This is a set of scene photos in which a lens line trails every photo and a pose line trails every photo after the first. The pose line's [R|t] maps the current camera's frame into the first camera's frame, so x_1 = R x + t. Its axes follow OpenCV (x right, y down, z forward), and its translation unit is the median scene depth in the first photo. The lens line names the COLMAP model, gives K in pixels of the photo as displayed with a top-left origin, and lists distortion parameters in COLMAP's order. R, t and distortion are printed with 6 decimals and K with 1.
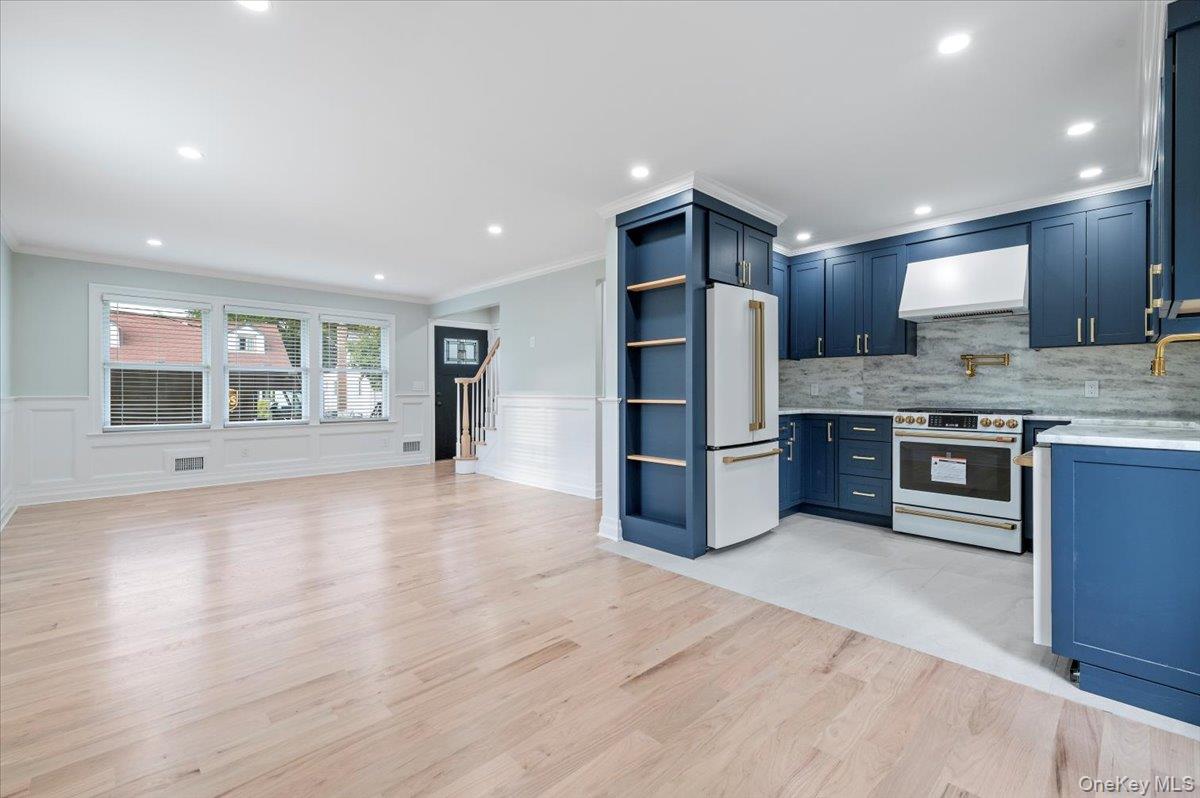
lens RADIAL K [[509.0, 0, 598.1], [0, 509.0, 390.5], [0, 0, 1]] dist [0.000783, -0.000220]
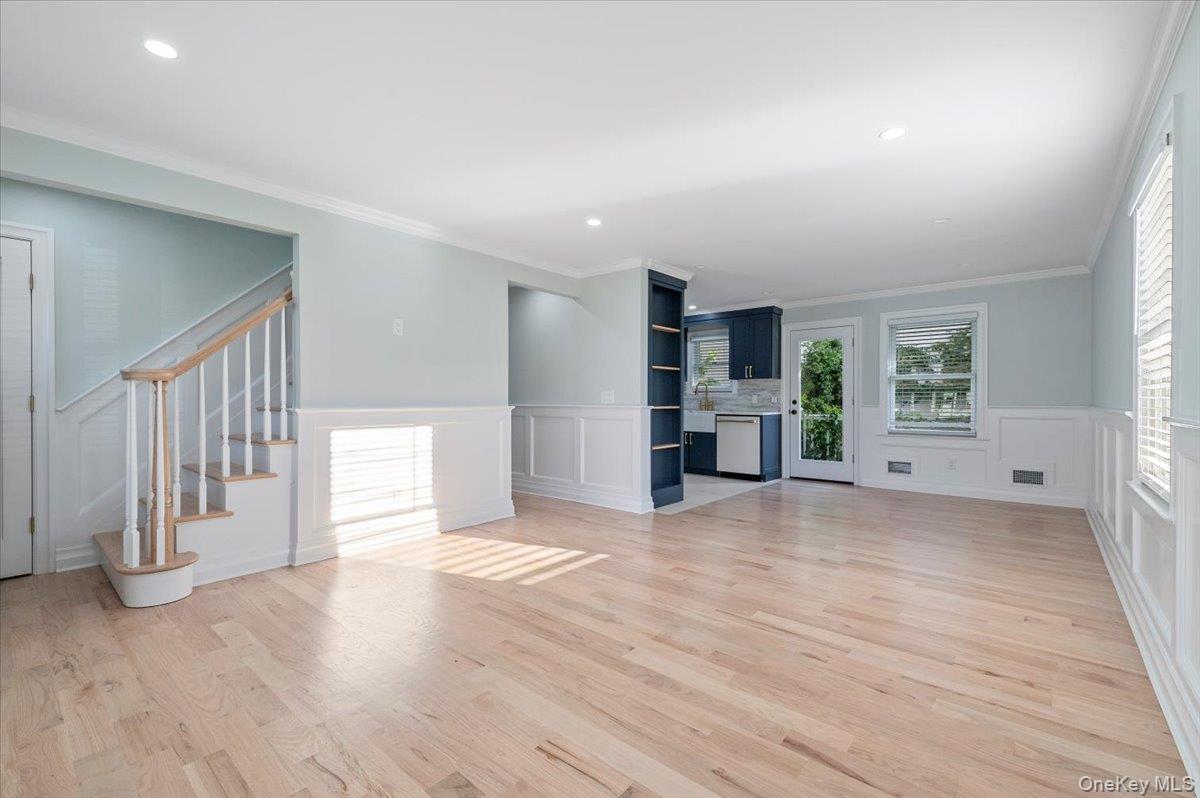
lens RADIAL K [[512.4, 0, 601.4], [0, 512.4, 398.1], [0, 0, 1]] dist [0.011929, -0.000281]
pose [[-0.093161, 0.004559, 0.995641, -1.274640], [0.006538, 0.999971, -0.003967, -0.004469], [-0.995630, 0.006140, -0.093188, 1.224887]]
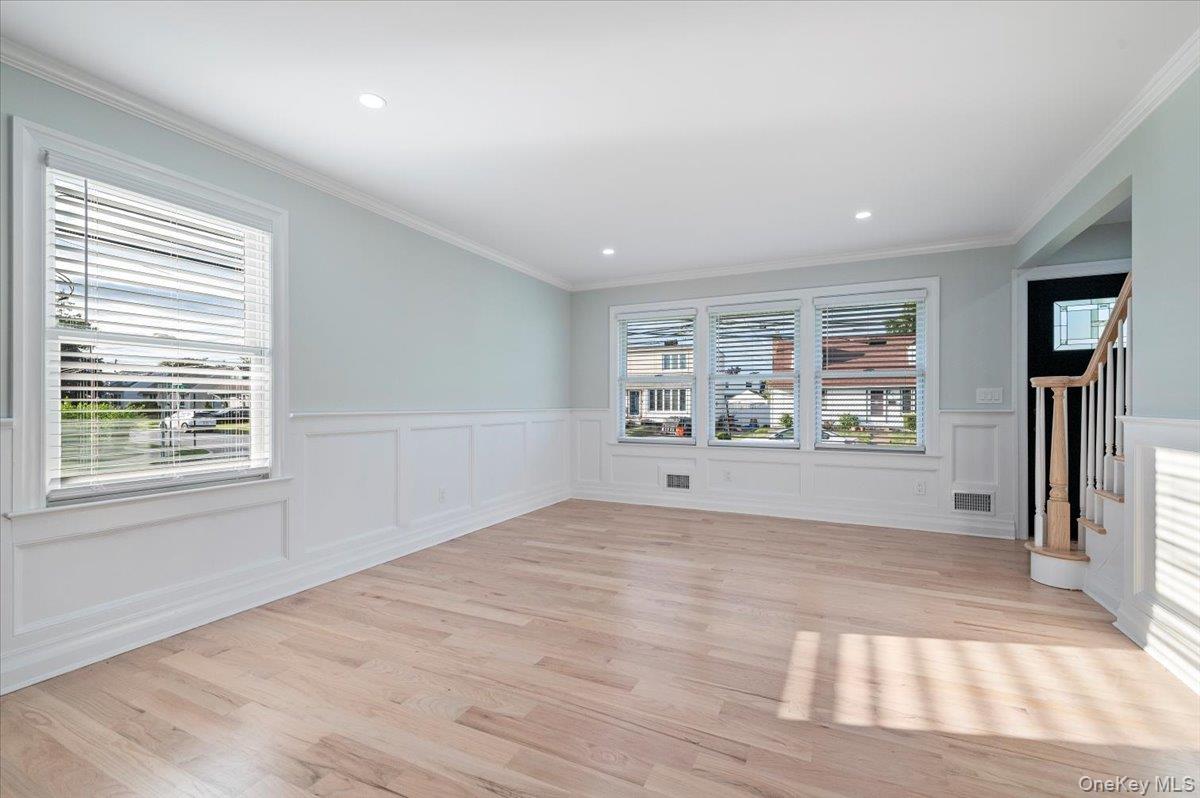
lens RADIAL K [[512.4, 0, 601.4], [0, 512.4, 398.1], [0, 0, 1]] dist [0.011929, -0.000281]
pose [[0.350957, -0.011097, -0.936326, 0.050429], [-0.000299, 0.999928, -0.011963, 0.002008], [0.936392, 0.004478, 0.350928, 0.811612]]
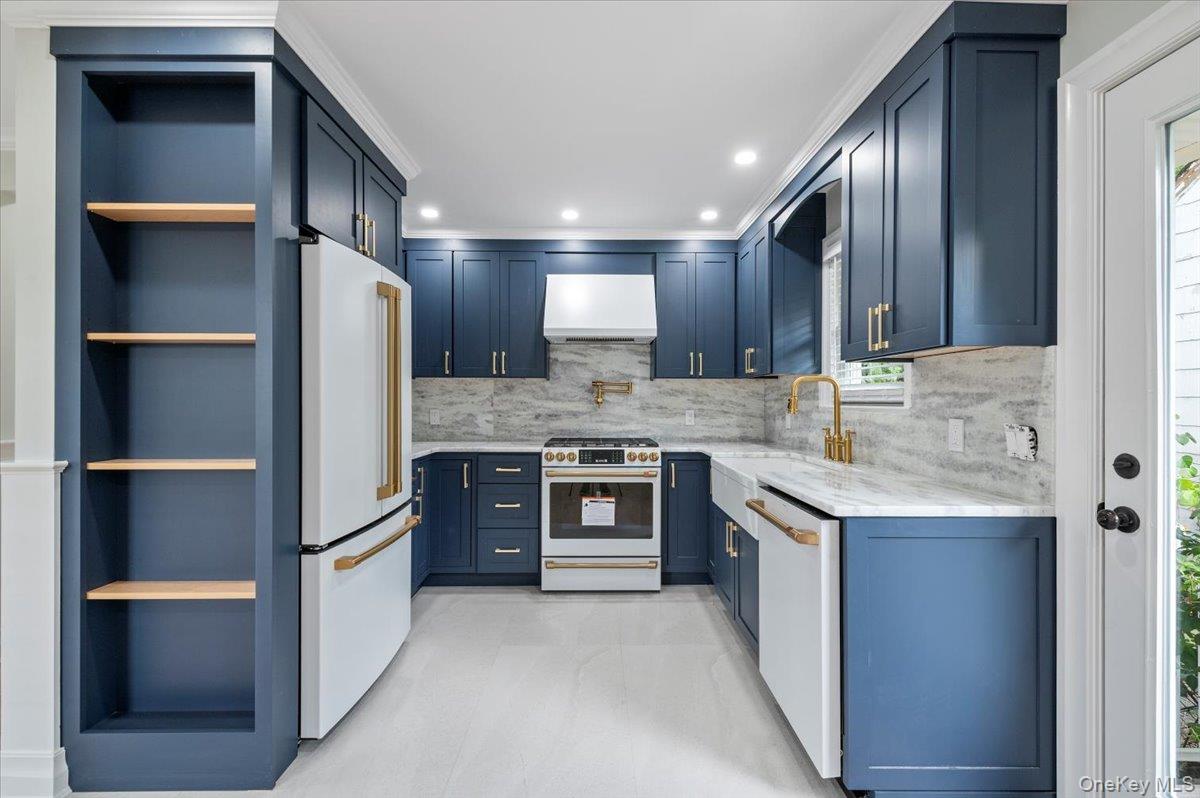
lens RADIAL K [[513.4, 0, 605.7], [0, 513.4, 402.6], [0, 0, 1]] dist [0.003428, -0.000074]
pose [[0.678099, 0.001161, 0.734970, 0.033571], [-0.002930, 0.999995, 0.001124, -0.034710], [-0.734965, -0.002916, 0.678099, 0.370983]]
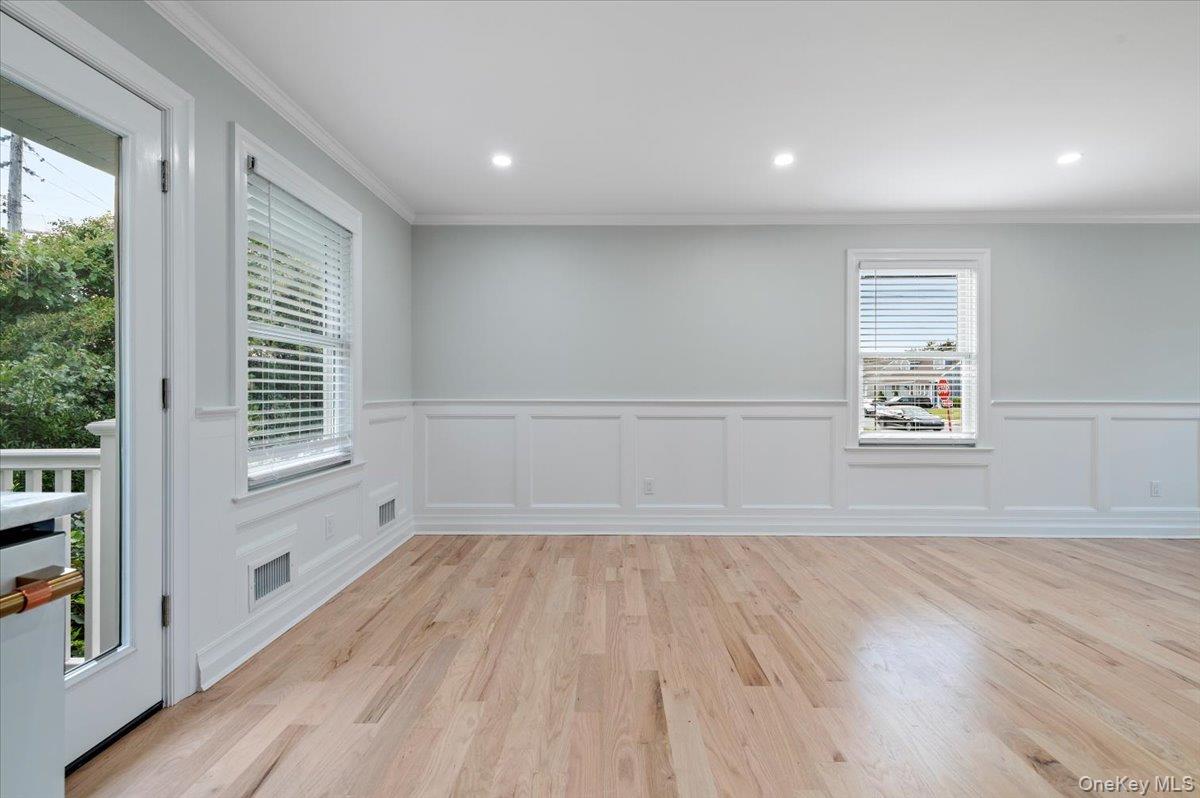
lens RADIAL K [[520.3, 0, 598.4], [0, 520.3, 391.3], [0, 0, 1]] dist [0.000854, -0.000388]
pose [[-0.706234, -0.002595, -0.707974, 0.440059], [-0.002272, 0.999996, -0.001398, 0.001336], [0.707975, 0.000621, -0.706237, 0.823840]]
